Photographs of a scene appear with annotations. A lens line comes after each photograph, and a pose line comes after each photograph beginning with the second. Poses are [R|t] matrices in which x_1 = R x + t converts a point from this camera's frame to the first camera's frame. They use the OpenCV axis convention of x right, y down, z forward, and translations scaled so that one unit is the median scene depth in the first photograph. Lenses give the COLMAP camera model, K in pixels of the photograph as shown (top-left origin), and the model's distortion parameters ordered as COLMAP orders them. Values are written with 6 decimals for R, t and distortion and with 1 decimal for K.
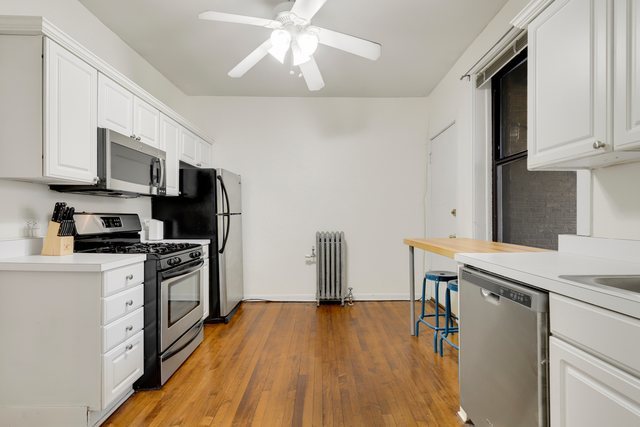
lens RADIAL K [[306.2, 0, 328.4], [0, 306.2, 218.3], [0, 0, 1]] dist [-0.003861, 0.001759]
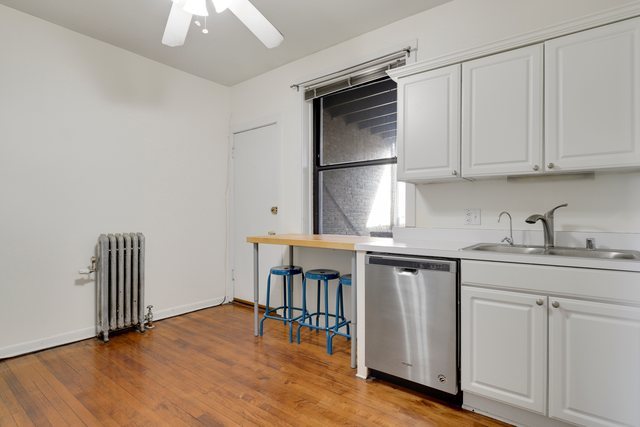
lens RADIAL K [[334.9, 0, 333.1], [0, 334.9, 214.4], [0, 0, 1]] dist [-0.003093, 0.001317]
pose [[0.607692, 0.002249, 0.794170, -0.446206], [0.000543, 0.999995, -0.003248, 0.000351], [-0.794173, 0.002405, 0.607687, 0.170666]]
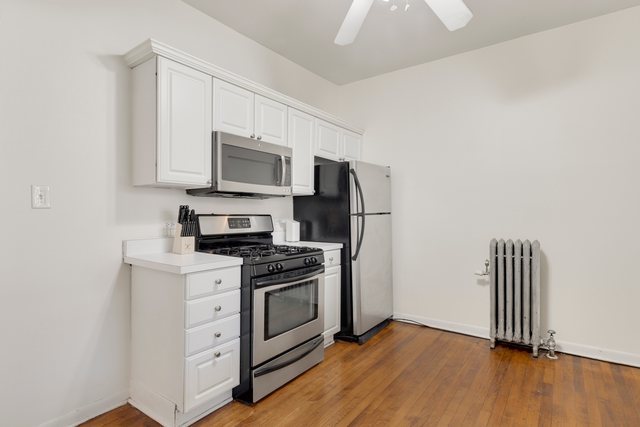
lens RADIAL K [[334.9, 0, 322.7], [0, 334.9, 217.3], [0, 0, 1]] dist [-0.003093, 0.001317]
pose [[0.792993, 0.002440, -0.609225, 0.165626], [-0.000974, 0.999996, 0.002737, -0.008856], [0.609229, -0.001577, 0.792992, 0.240352]]
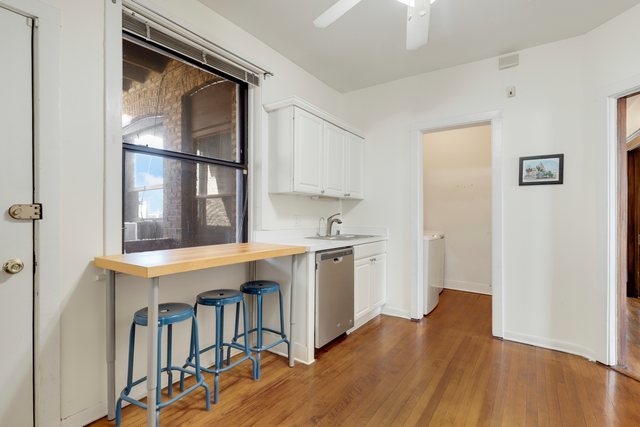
lens RADIAL K [[299.5, 0, 320.5], [0, 299.5, 214.4], [0, 0, 1]] dist [0.002259, 0.000152]
pose [[-0.811215, -0.001083, 0.584746, -0.254914], [-0.001628, 0.999999, -0.000406, -0.018359], [-0.584745, -0.001281, -0.811216, 1.321964]]
